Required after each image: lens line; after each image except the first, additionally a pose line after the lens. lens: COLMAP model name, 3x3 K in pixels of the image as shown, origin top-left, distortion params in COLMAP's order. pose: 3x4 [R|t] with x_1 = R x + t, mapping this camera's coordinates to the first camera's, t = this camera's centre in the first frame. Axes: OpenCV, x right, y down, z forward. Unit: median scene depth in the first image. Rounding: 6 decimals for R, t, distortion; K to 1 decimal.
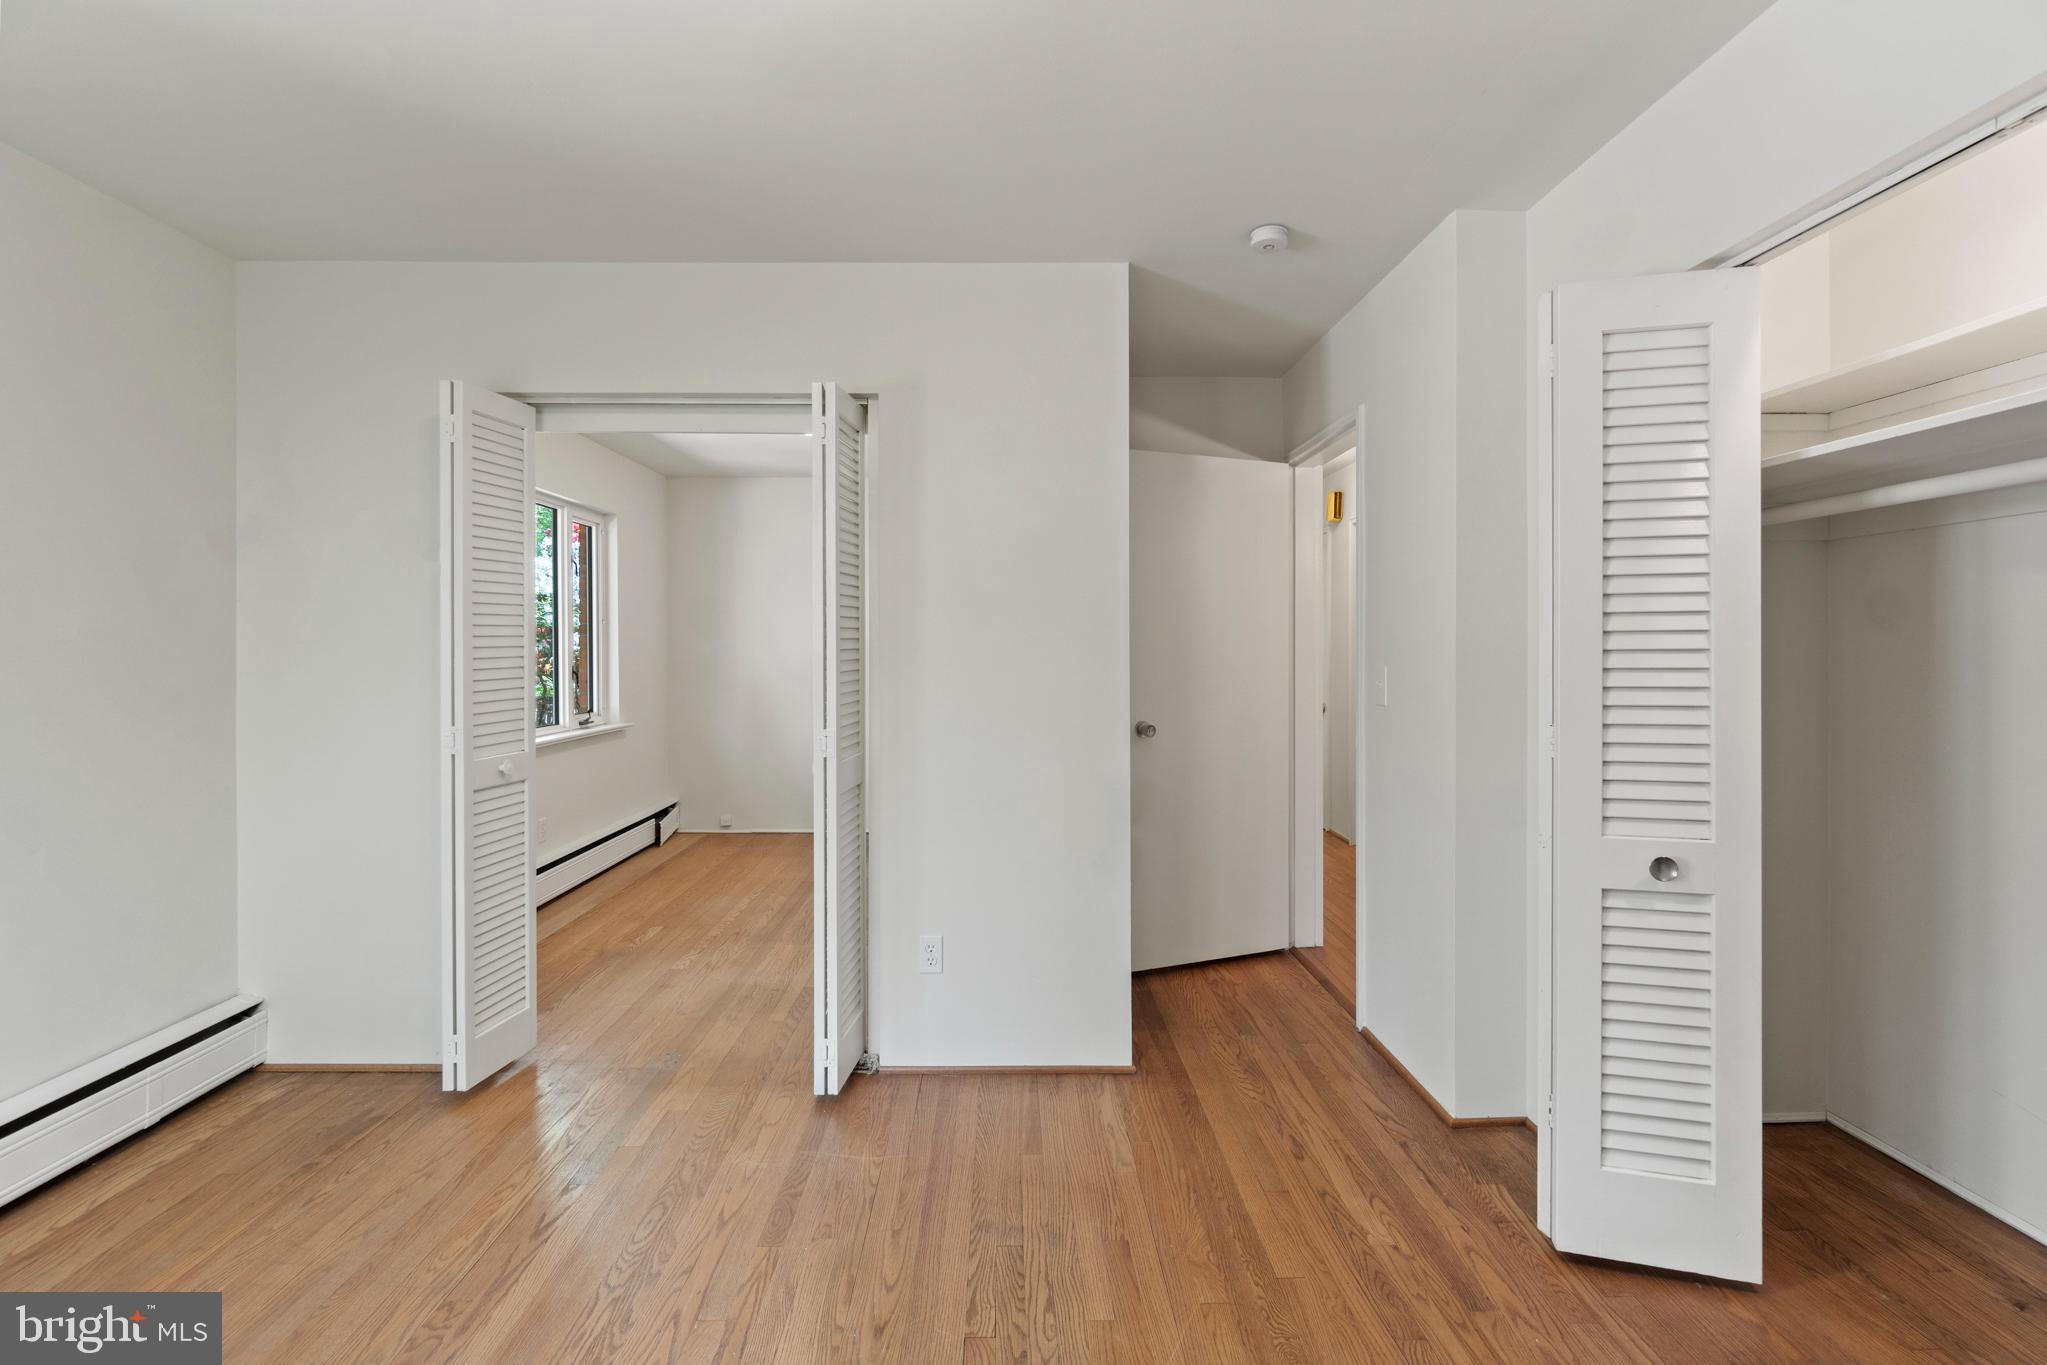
lens RADIAL K [[899.3, 0, 1014.5], [0, 899.3, 654.9], [0, 0, 1]] dist [0.000725, 0.000160]
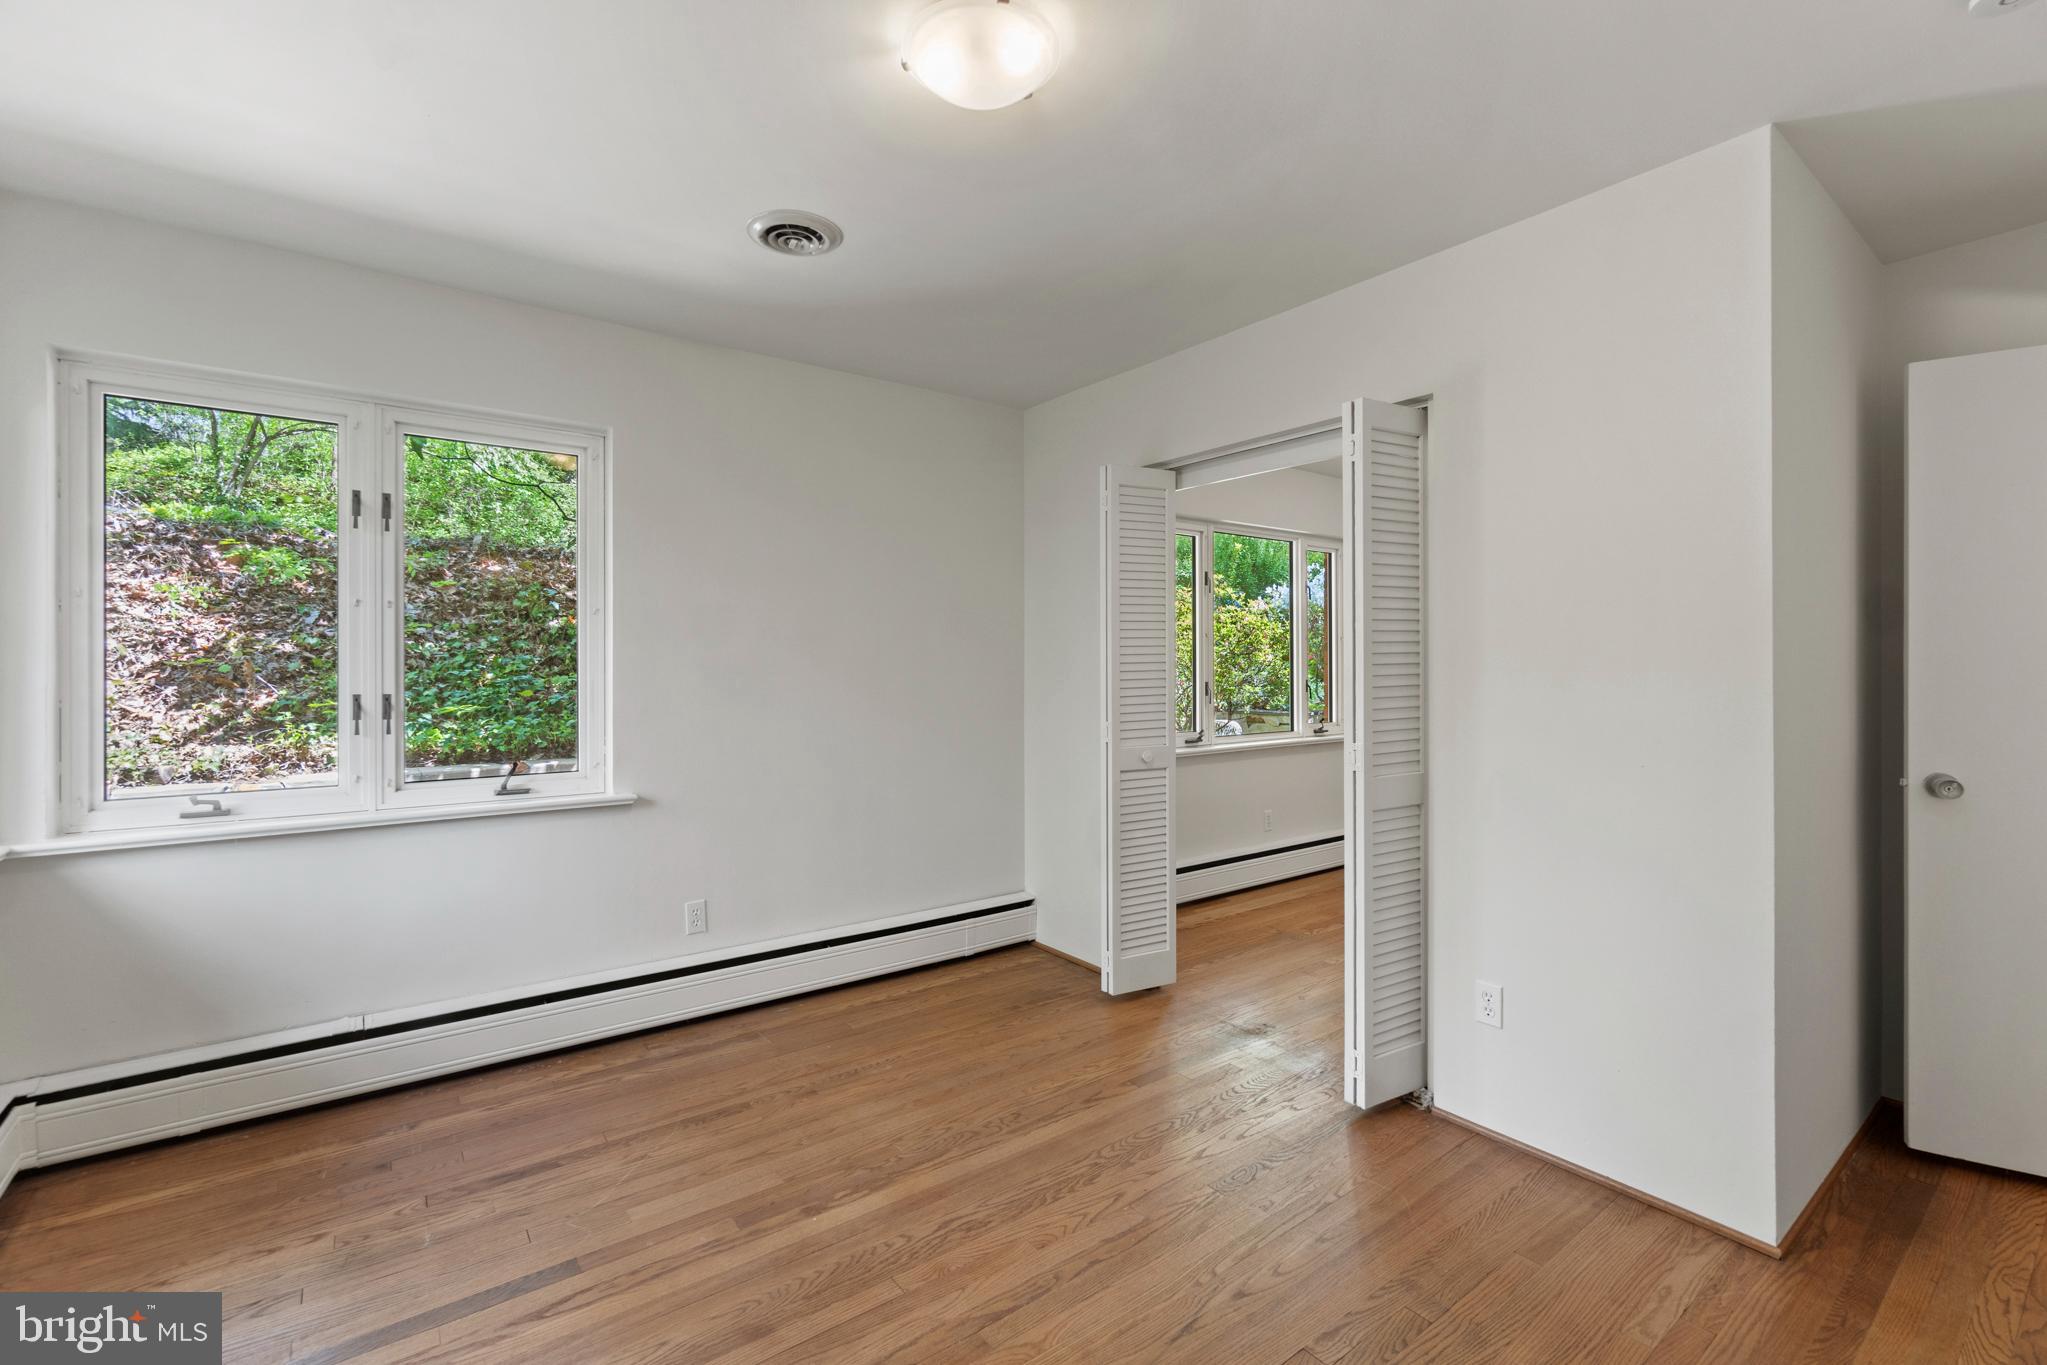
lens RADIAL K [[894.1, 0, 1017.5], [0, 894.1, 671.2], [0, 0, 1]] dist [0.006604, 0.000367]
pose [[0.592325, 0.004842, -0.805684, 0.377159], [-0.003791, 0.999988, 0.003223, -0.000077], [0.805690, 0.001145, 0.592336, 0.098866]]
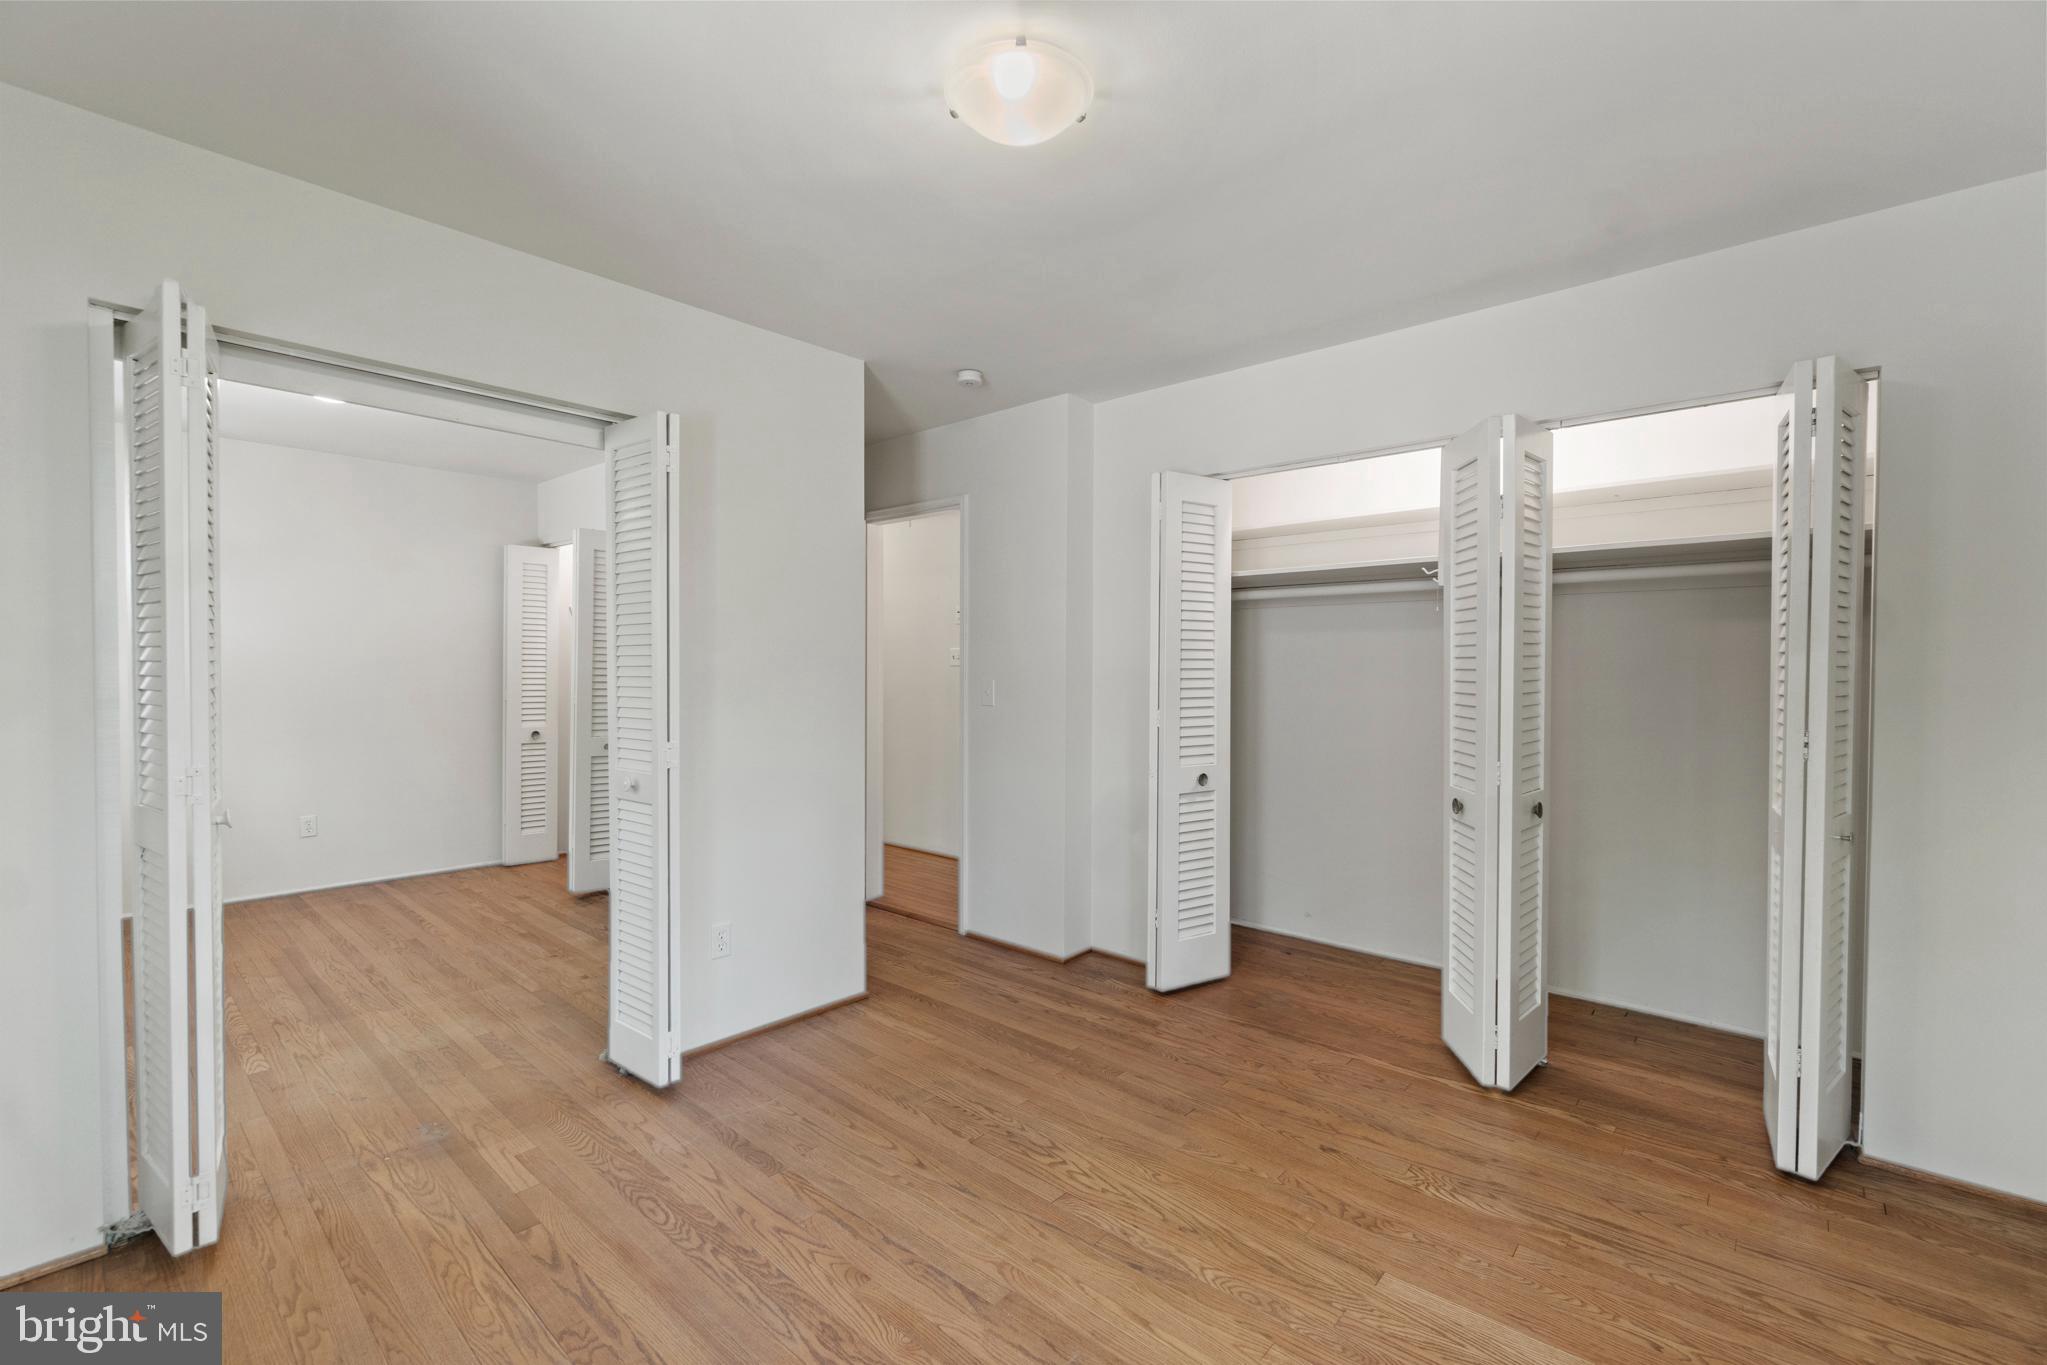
lens RADIAL K [[885.4, 0, 1015.0], [0, 885.4, 687.4], [0, 0, 1]] dist [0.001917, 0.000459]
pose [[0.676767, -0.013952, 0.736065, -0.702996], [0.000522, 0.999829, 0.018472, -0.000576], [-0.736197, -0.012117, 0.676659, -0.006767]]
